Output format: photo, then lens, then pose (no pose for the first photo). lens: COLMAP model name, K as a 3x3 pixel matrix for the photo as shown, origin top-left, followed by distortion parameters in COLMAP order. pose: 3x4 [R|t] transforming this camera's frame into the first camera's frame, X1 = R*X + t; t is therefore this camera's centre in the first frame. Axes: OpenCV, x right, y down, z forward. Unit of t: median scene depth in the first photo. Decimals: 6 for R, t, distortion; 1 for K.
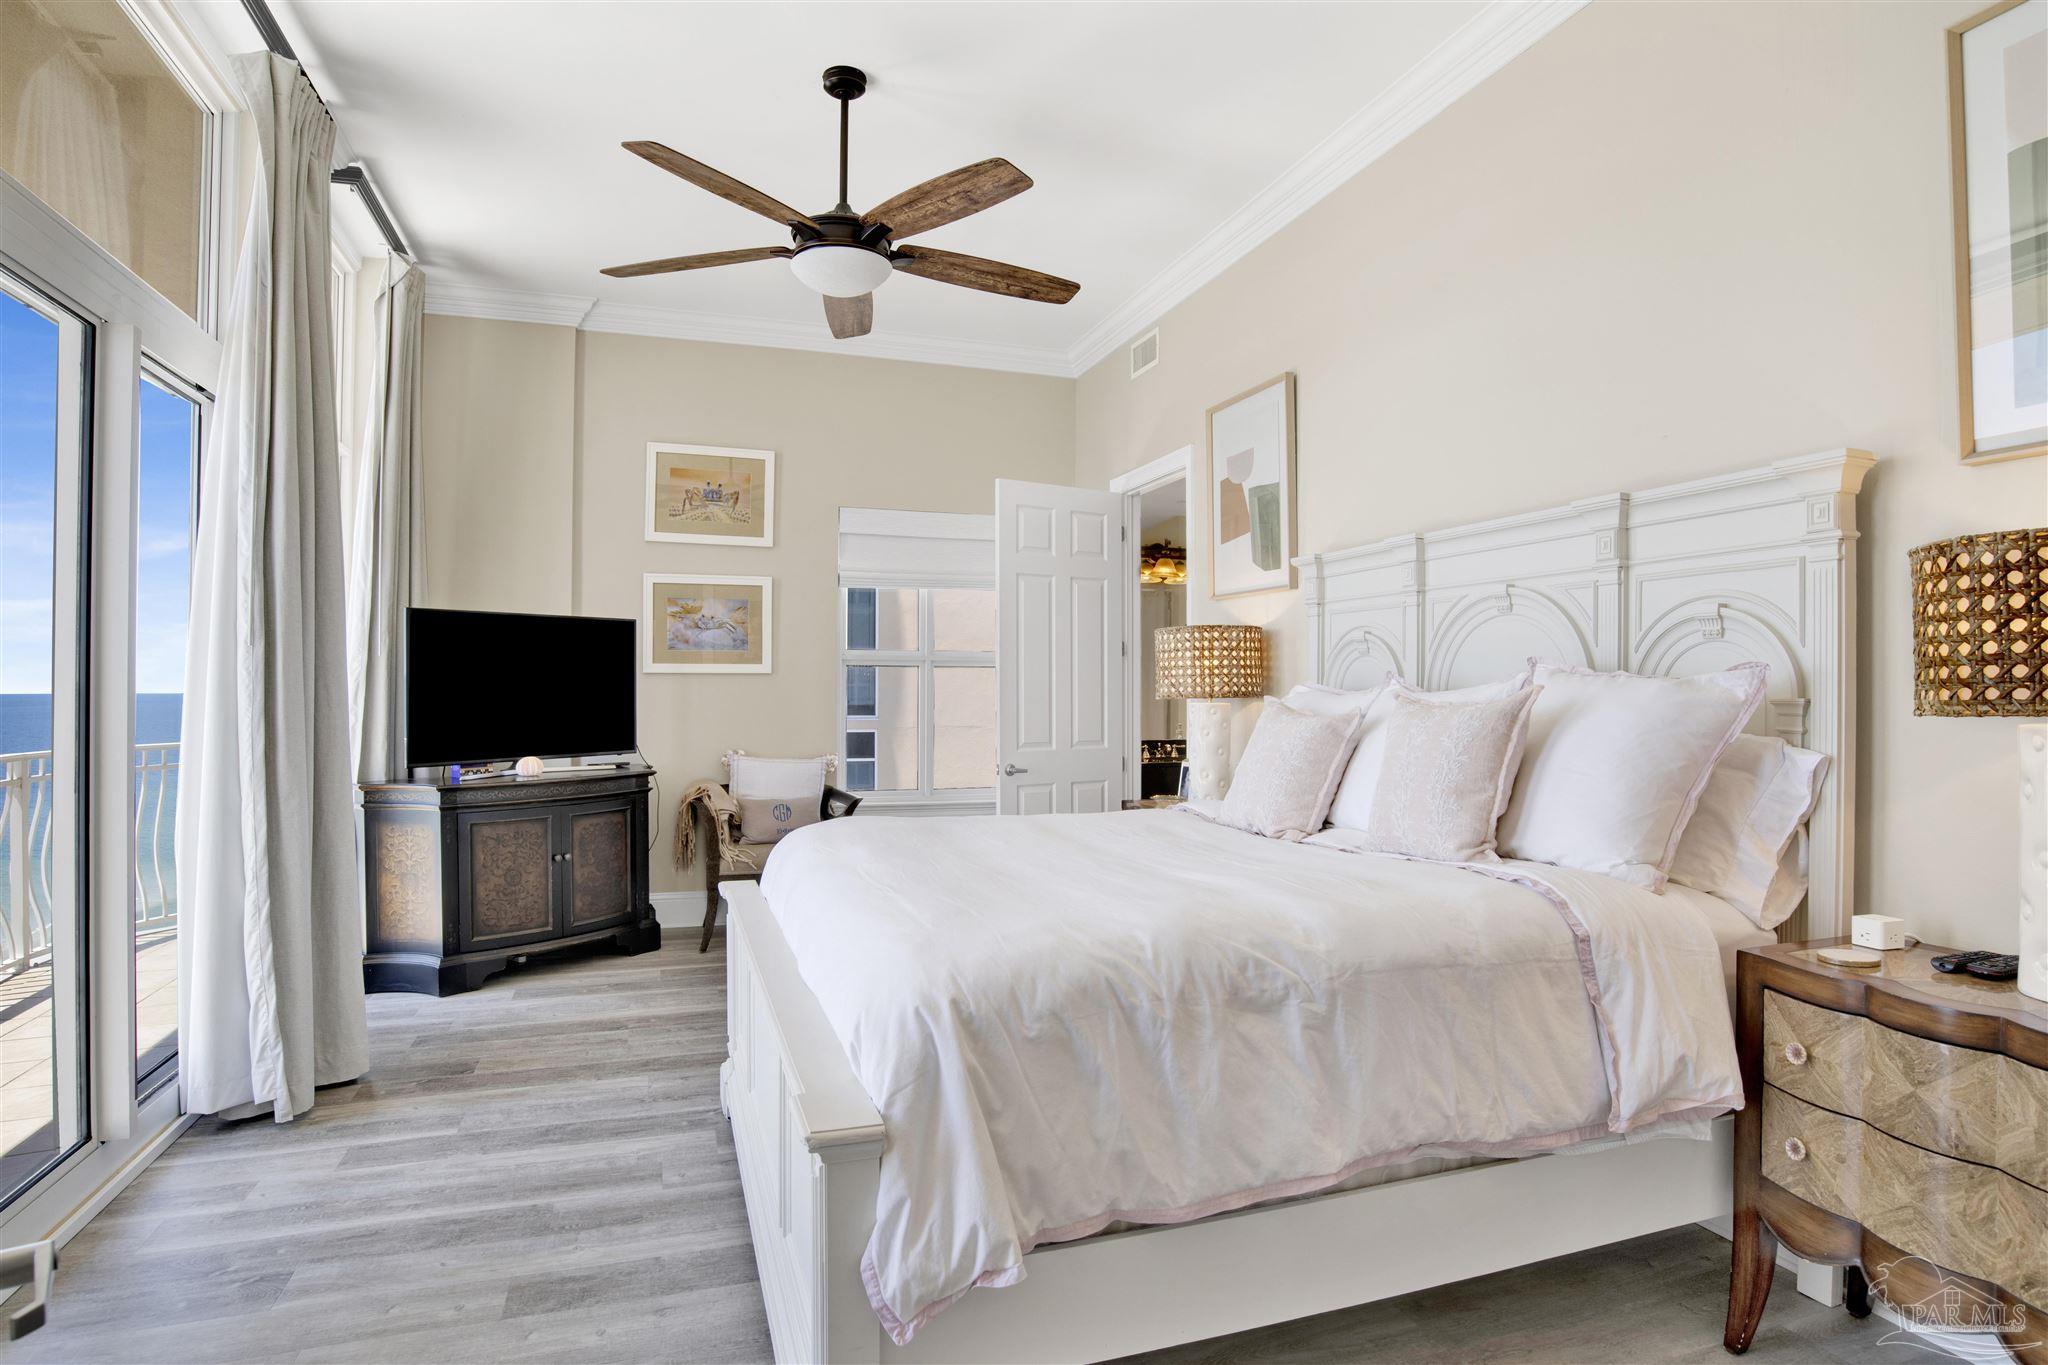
lens RADIAL K [[1116.3, 0, 1027.5], [0, 1116.3, 684.2], [0, 0, 1]] dist [-0.060552, 0.018180]
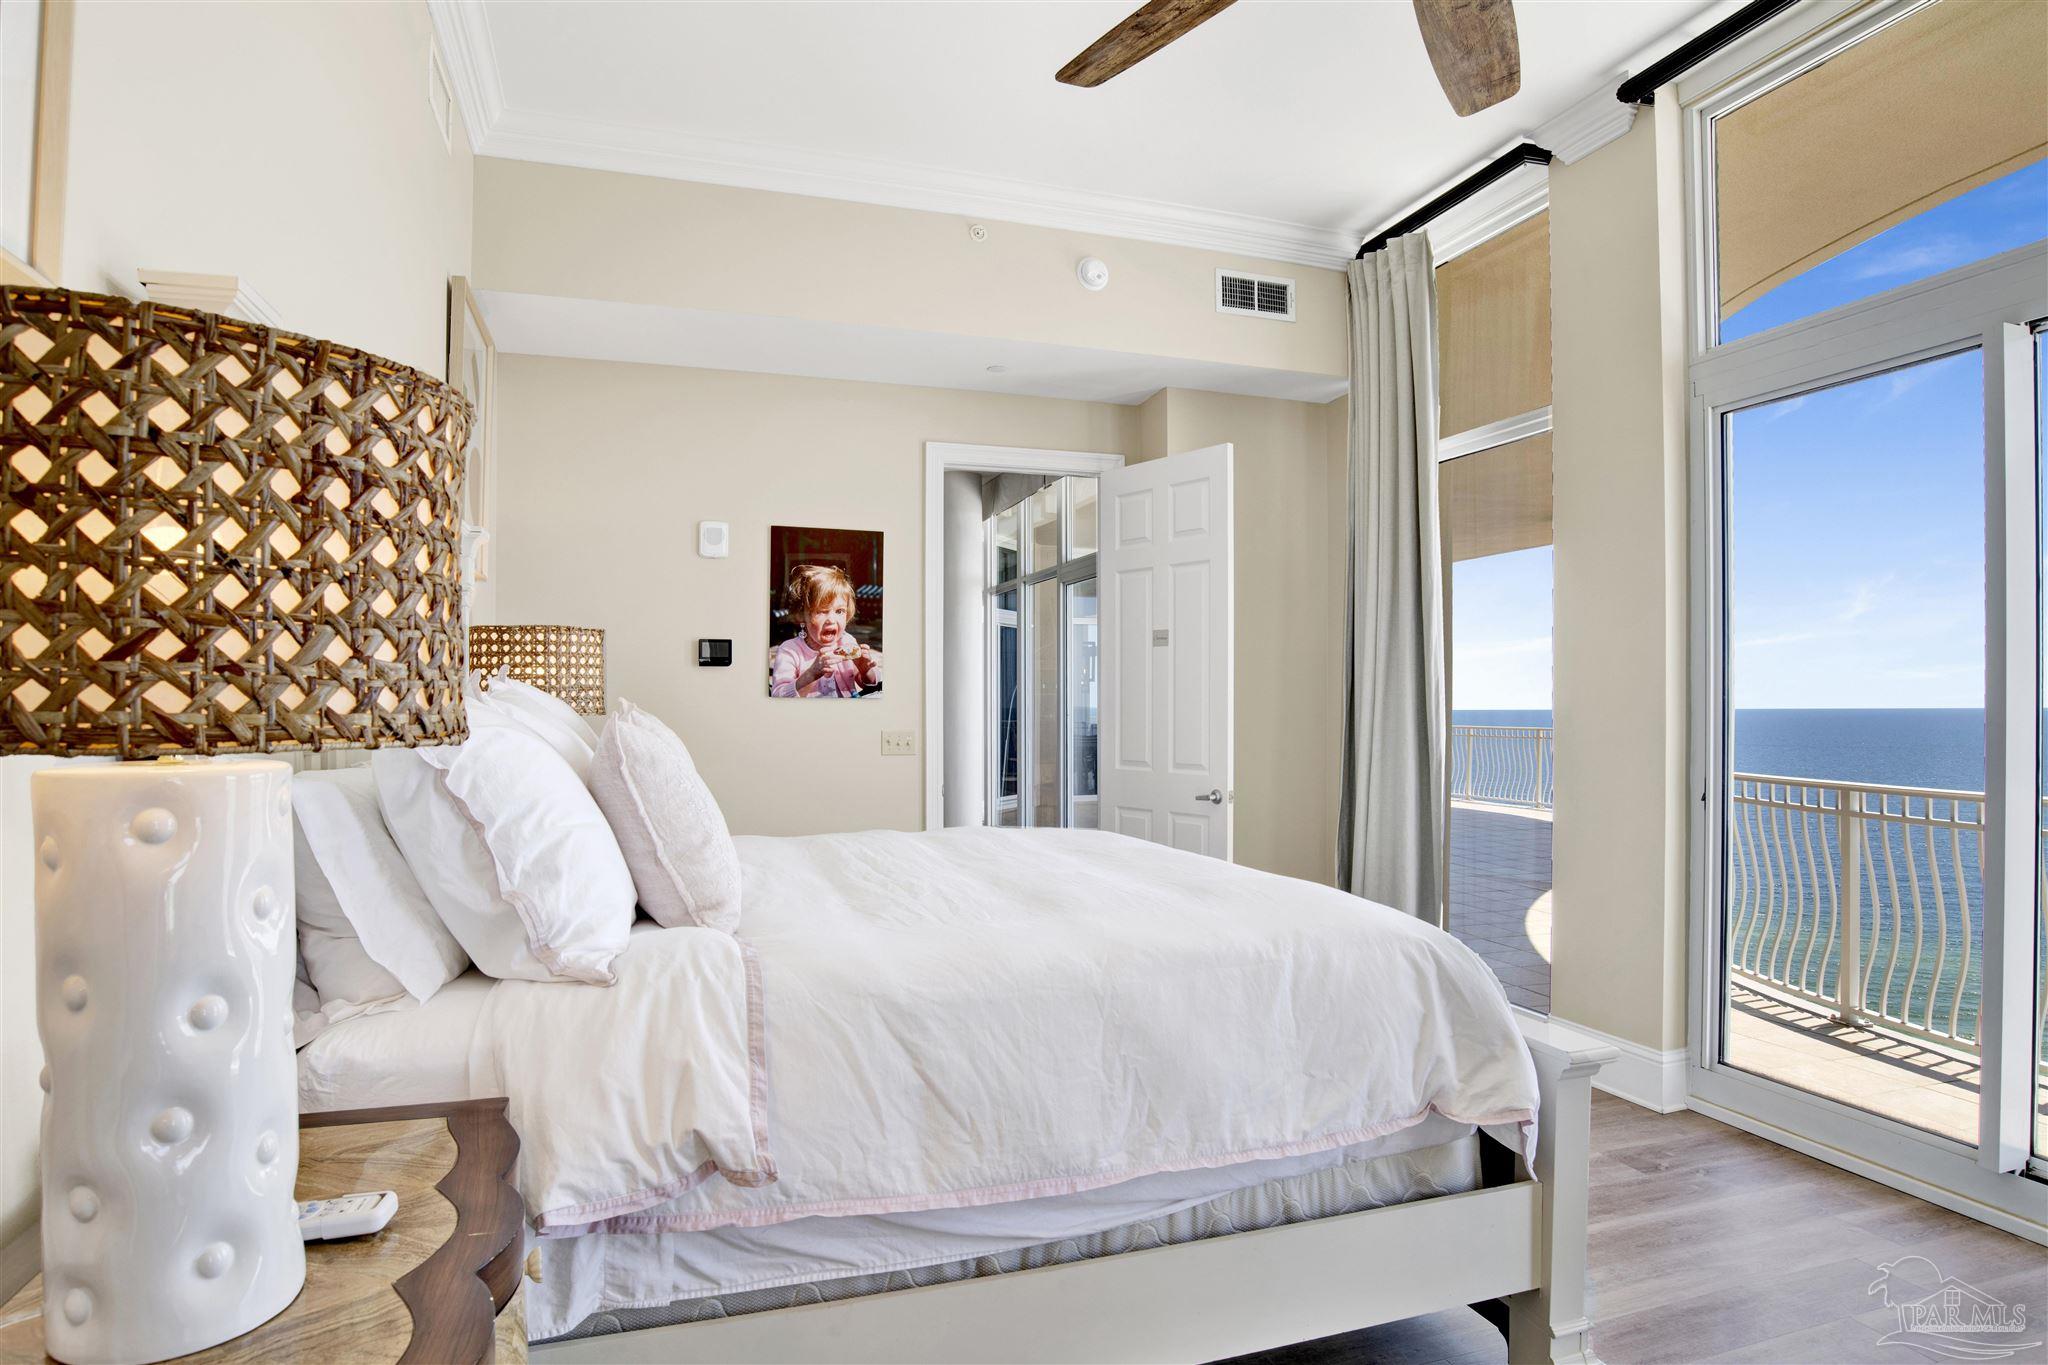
lens RADIAL K [[1116.3, 0, 1022.1], [0, 1116.3, 687.8], [0, 0, 1]] dist [-0.060552, 0.018180]
pose [[-0.999997, 0.001351, 0.002264, 0.028238], [0.001327, 0.999945, -0.010450, -0.001880], [-0.002278, -0.010447, -0.999943, 1.815053]]
